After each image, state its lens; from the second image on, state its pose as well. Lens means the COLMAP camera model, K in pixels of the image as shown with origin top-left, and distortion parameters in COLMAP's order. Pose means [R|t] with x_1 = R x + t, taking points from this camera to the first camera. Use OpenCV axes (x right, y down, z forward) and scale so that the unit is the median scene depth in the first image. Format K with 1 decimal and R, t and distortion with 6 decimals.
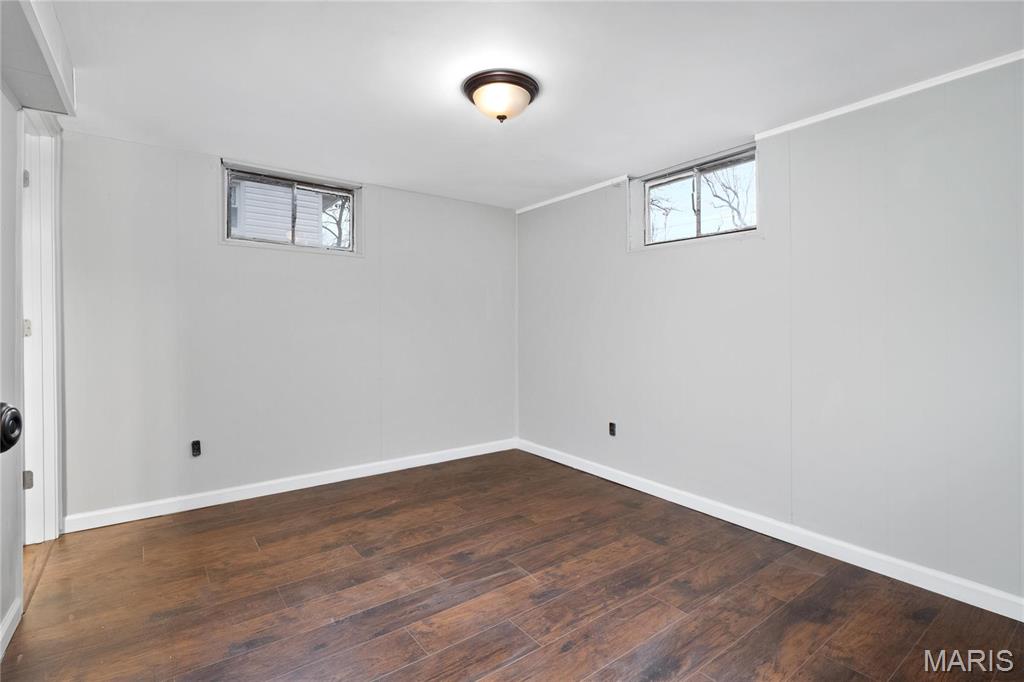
lens RADIAL K [[490.1, 0, 513.7], [0, 490.1, 333.5], [0, 0, 1]] dist [-0.002190, -0.000153]
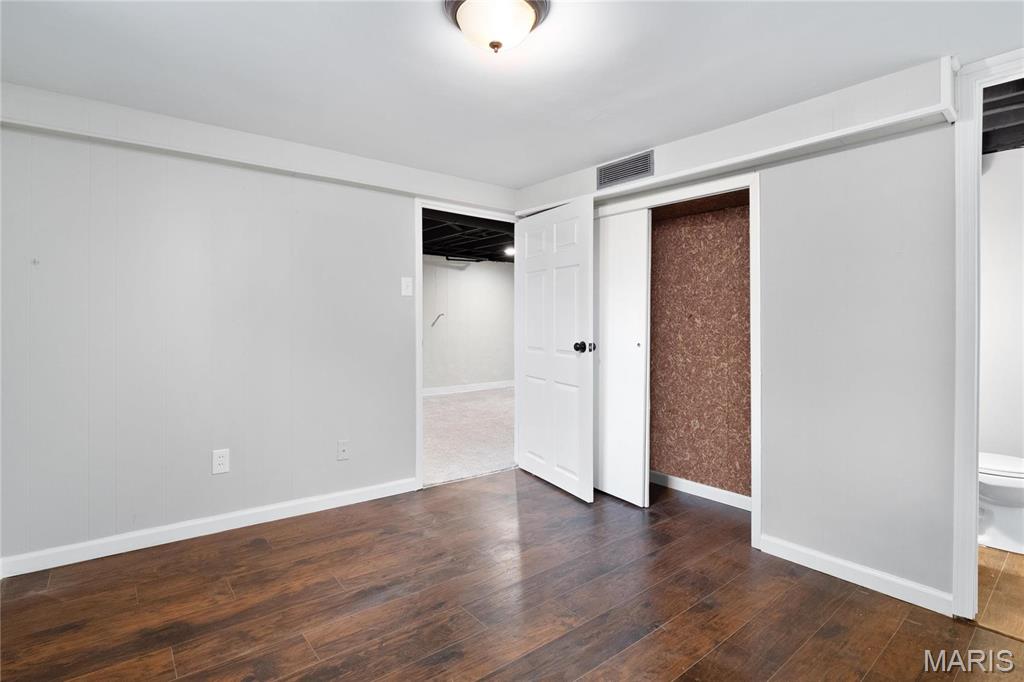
lens RADIAL K [[490.1, 0, 512.1], [0, 490.1, 334.0], [0, 0, 1]] dist [-0.002190, -0.000153]
pose [[-0.999002, -0.007813, -0.043978, -0.009896], [-0.009540, 0.999186, 0.039196, -0.056509], [0.043636, 0.039576, -0.998263, 1.975098]]
